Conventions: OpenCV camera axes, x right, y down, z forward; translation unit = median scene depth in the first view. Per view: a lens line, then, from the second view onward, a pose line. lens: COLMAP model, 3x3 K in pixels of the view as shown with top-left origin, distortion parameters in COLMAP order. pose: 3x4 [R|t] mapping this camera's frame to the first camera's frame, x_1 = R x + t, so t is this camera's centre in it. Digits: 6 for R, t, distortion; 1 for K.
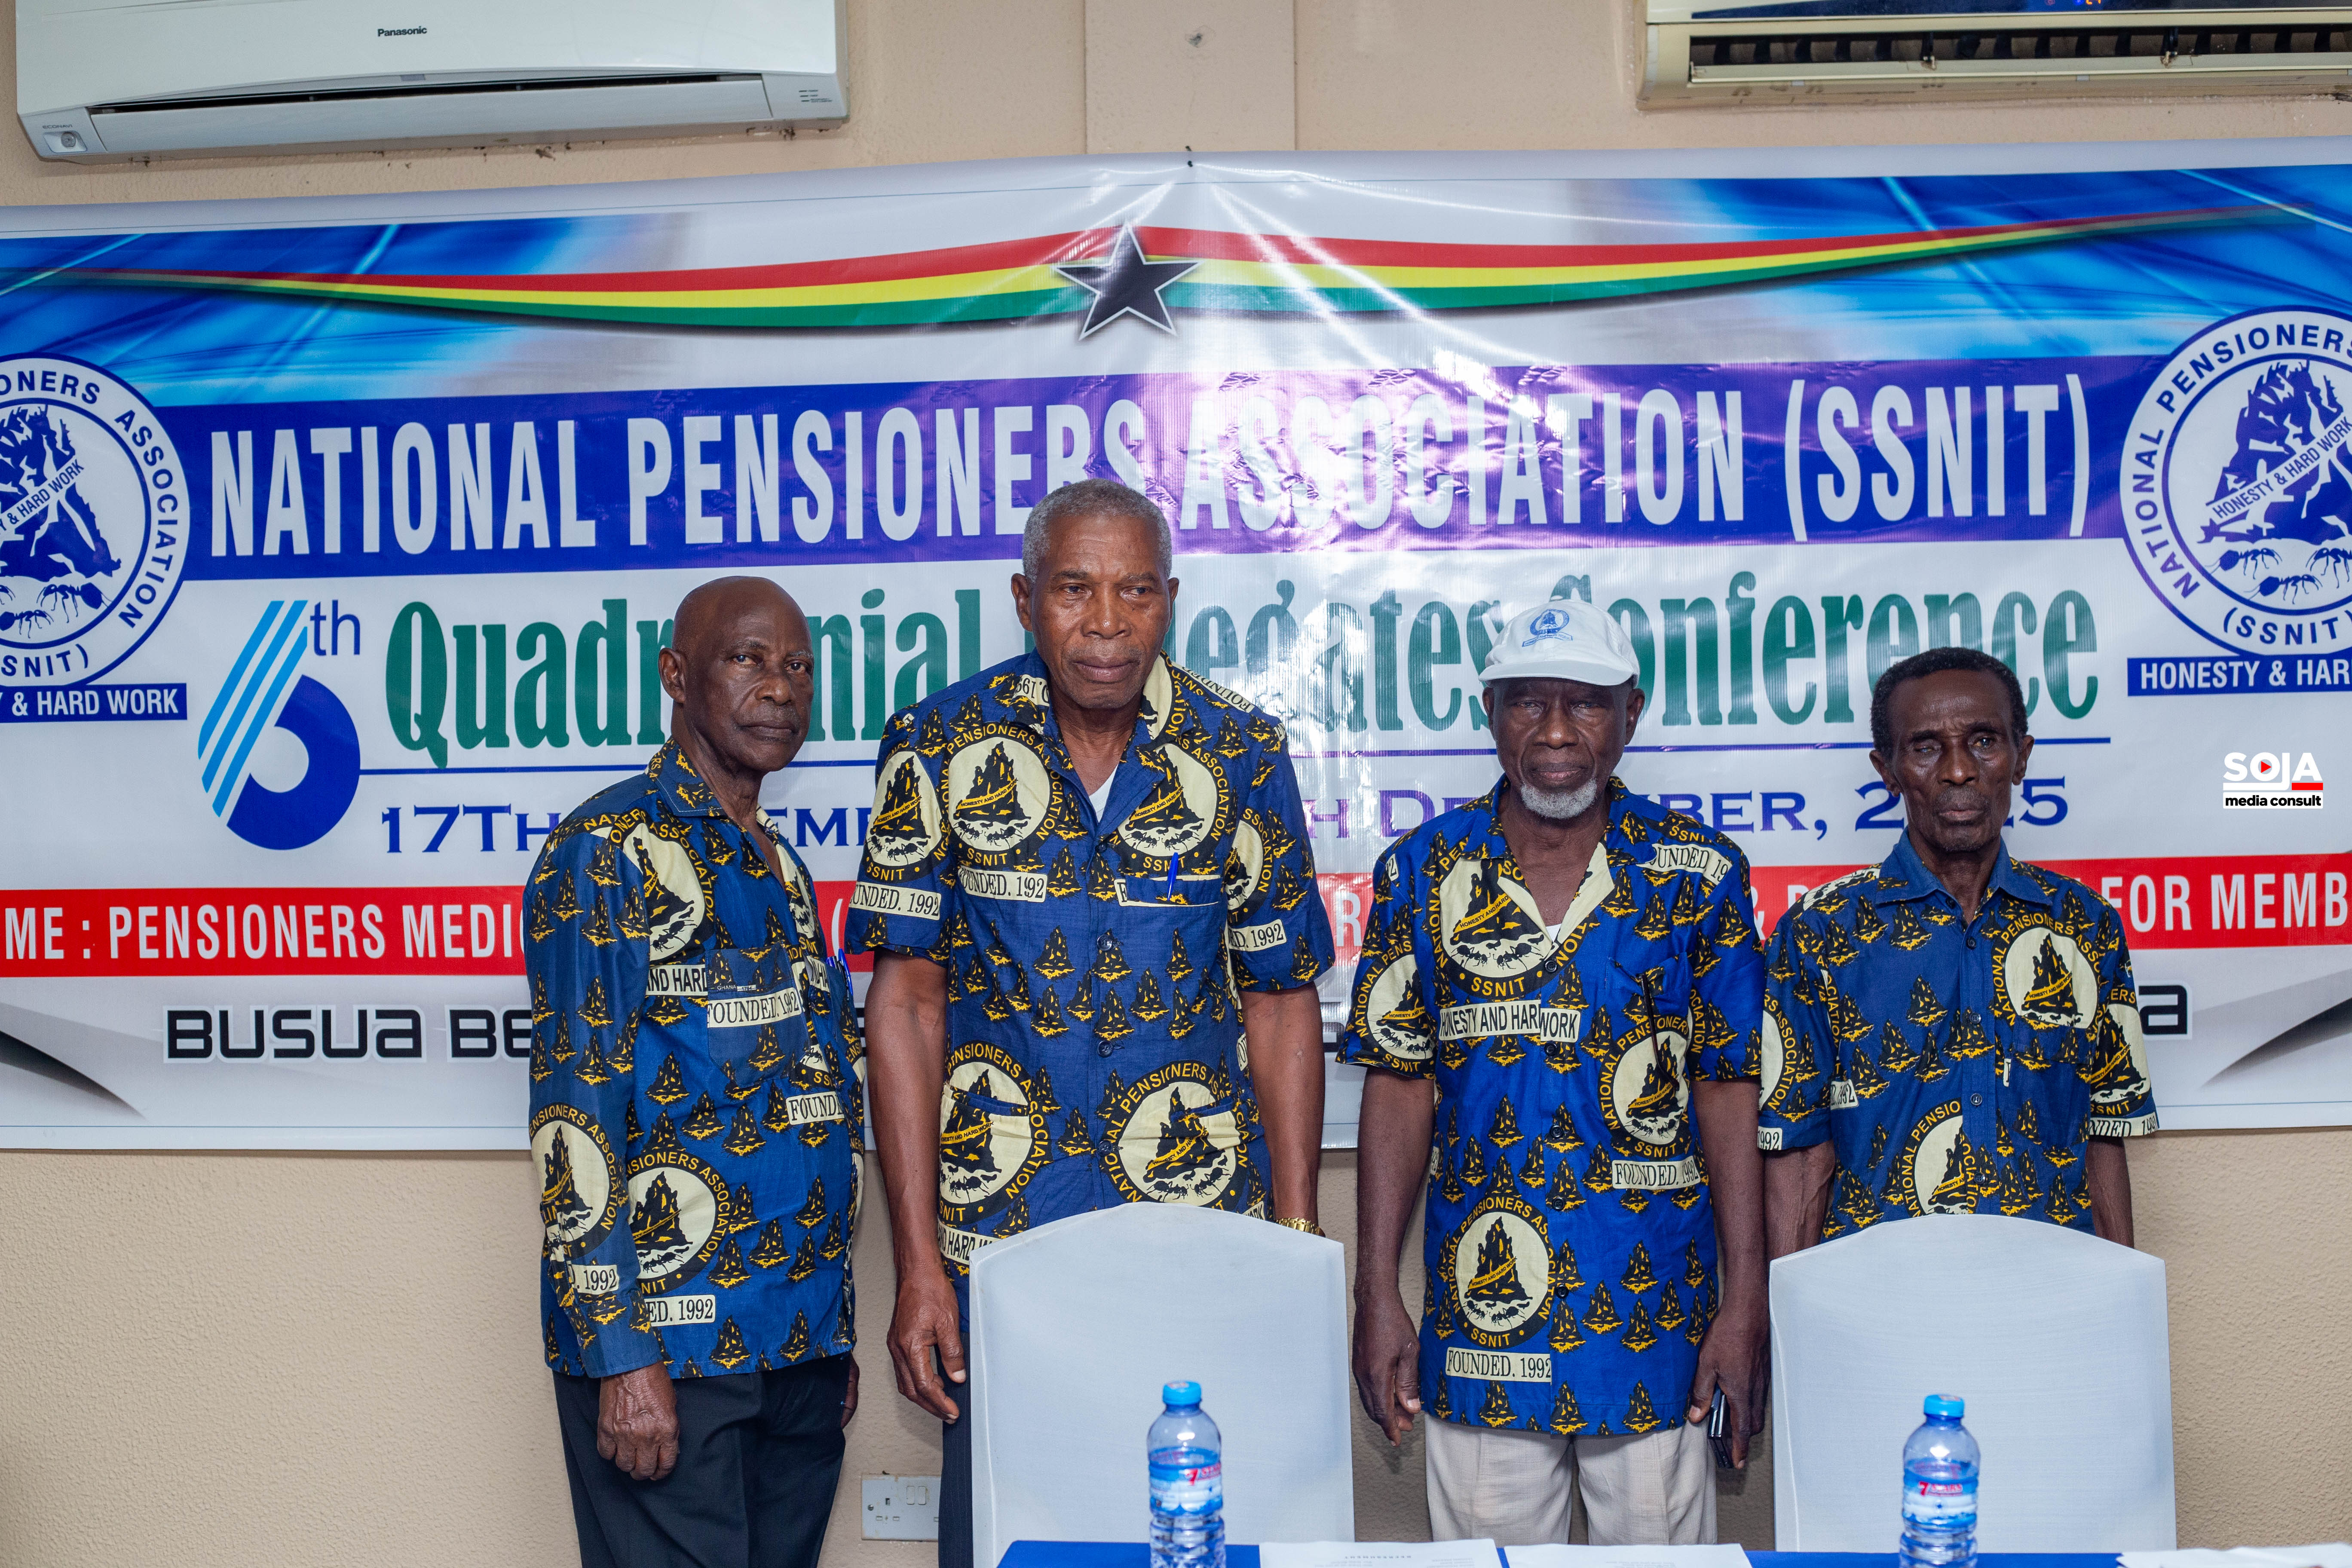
lens RADIAL K [[3334.9, 0, 1161.2], [0, 3334.9, 784.8], [0, 0, 1]] dist [-0.114022, 0.000000]
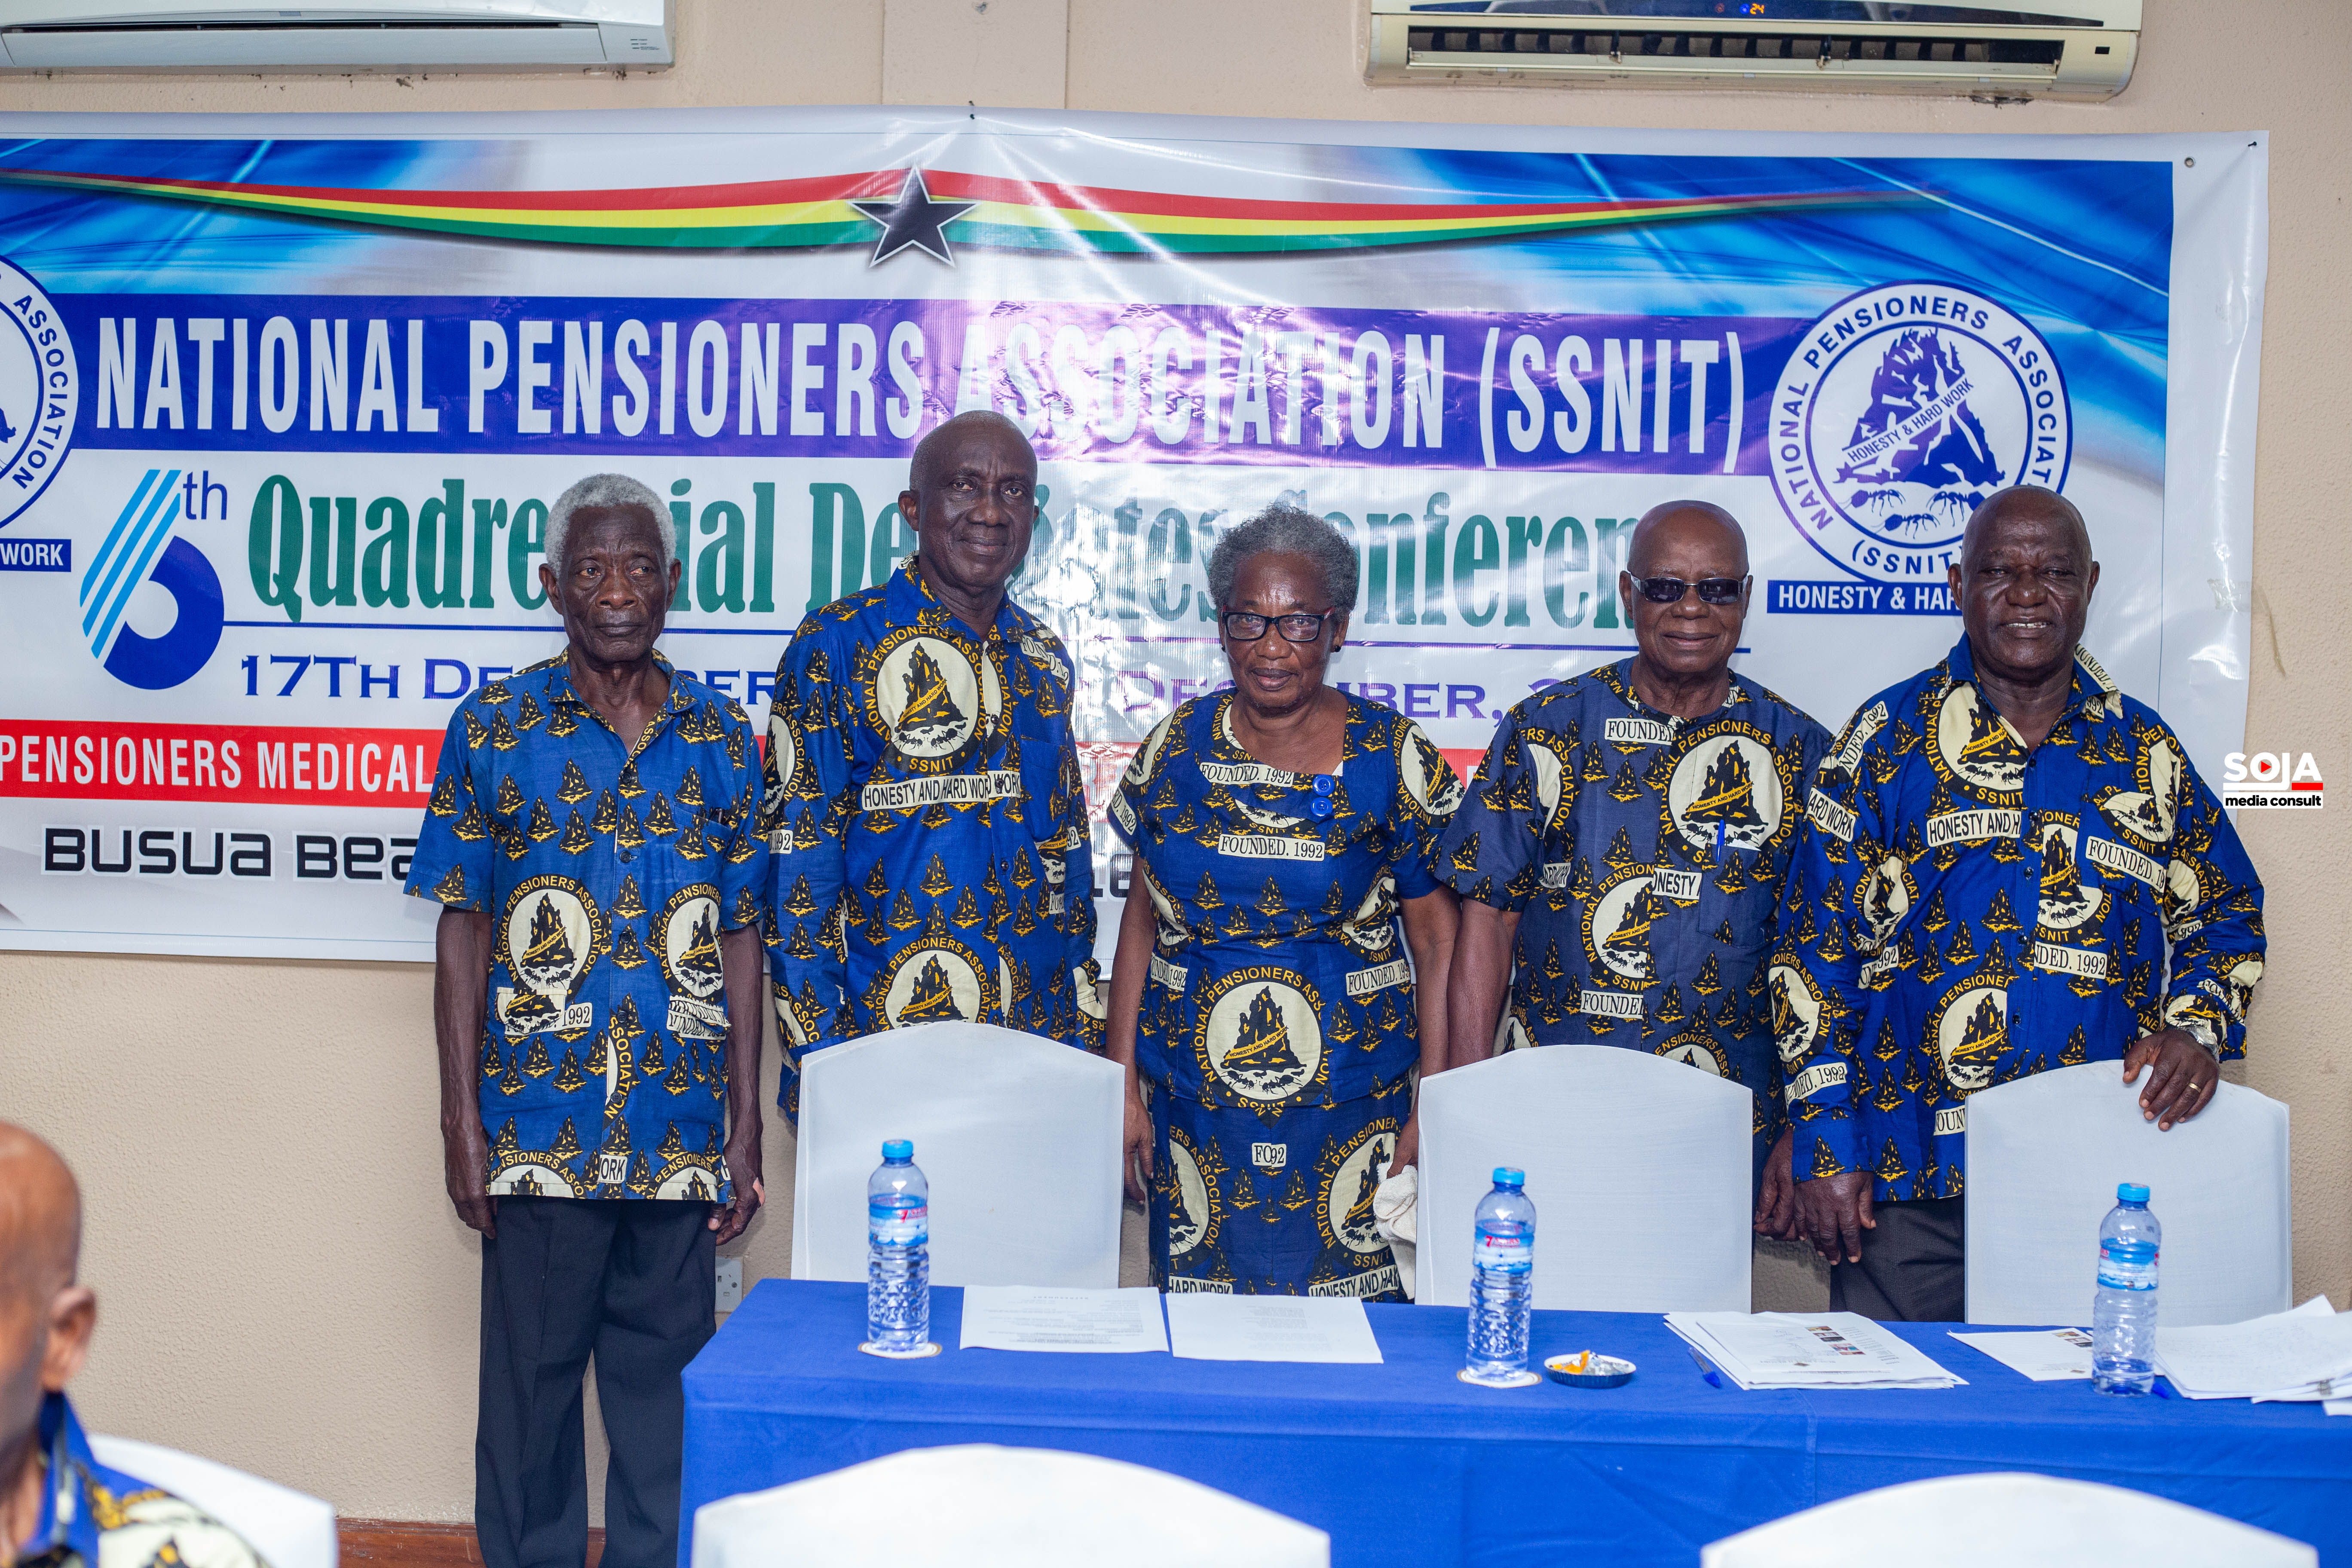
lens RADIAL K [[3334.9, 0, 1164.8], [0, 3334.9, 776.6], [0, 0, 1]] dist [-0.114022, 0.000000]
pose [[0.998062, 0.034548, 0.051753, 0.023593], [-0.036131, 0.998898, 0.029969, 0.003064], [-0.050661, -0.031781, 0.998210, -0.149768]]
